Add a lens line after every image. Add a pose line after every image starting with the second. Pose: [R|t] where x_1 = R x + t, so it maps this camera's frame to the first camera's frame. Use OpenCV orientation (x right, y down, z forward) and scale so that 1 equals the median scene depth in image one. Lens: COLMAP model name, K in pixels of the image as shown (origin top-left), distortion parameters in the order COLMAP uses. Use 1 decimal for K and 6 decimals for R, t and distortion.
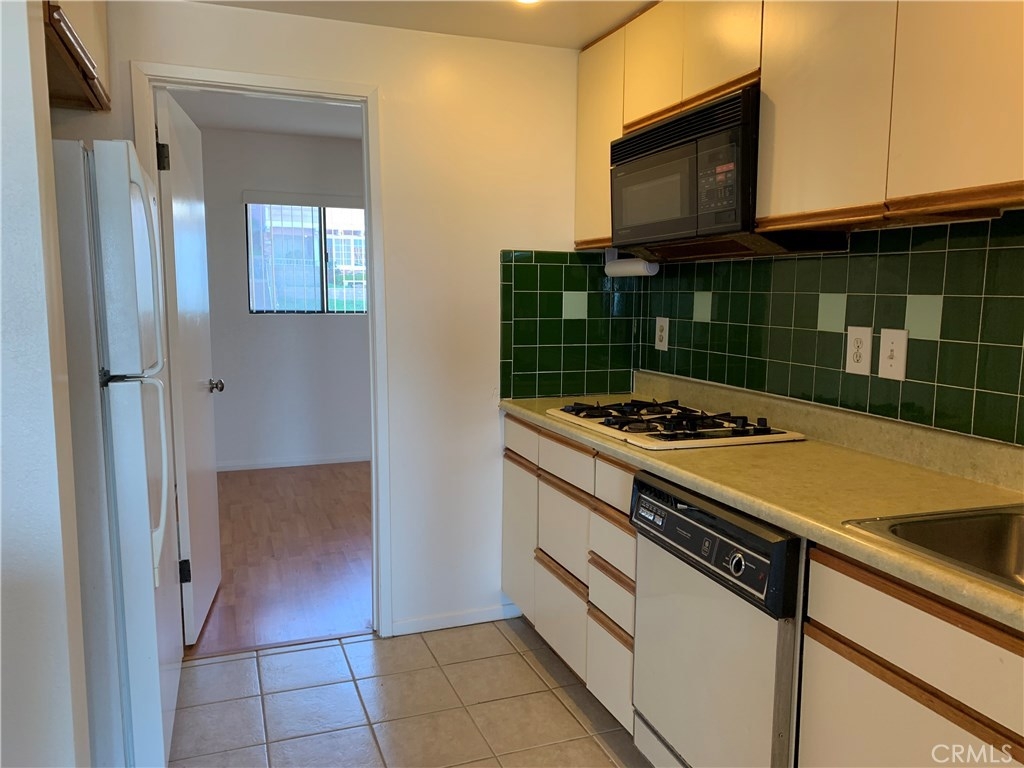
lens RADIAL K [[790.1, 0, 506.1], [0, 790.1, 364.5], [0, 0, 1]] dist [0.038591, -0.033593]
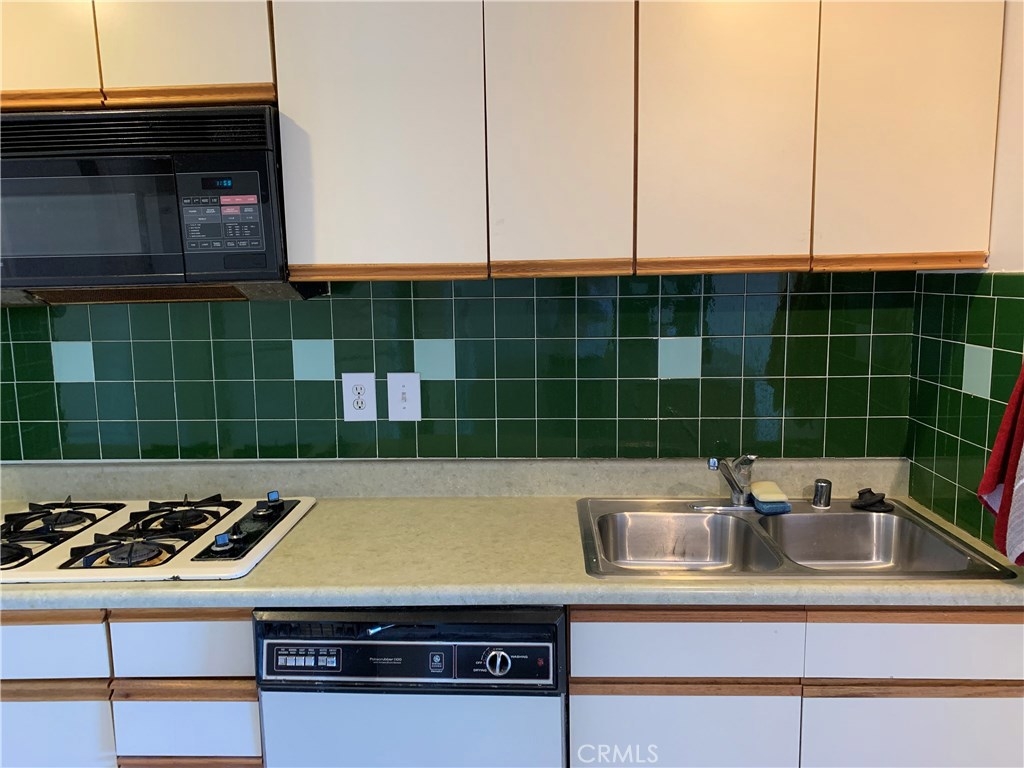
lens RADIAL K [[790.1, 0, 506.1], [0, 790.1, 364.5], [0, 0, 1]] dist [0.038591, -0.033593]
pose [[0.368996, -0.137561, 0.919195, -0.396728], [0.108958, 0.988570, 0.104203, -0.145883], [-0.923022, 0.061703, 0.379767, 0.487618]]
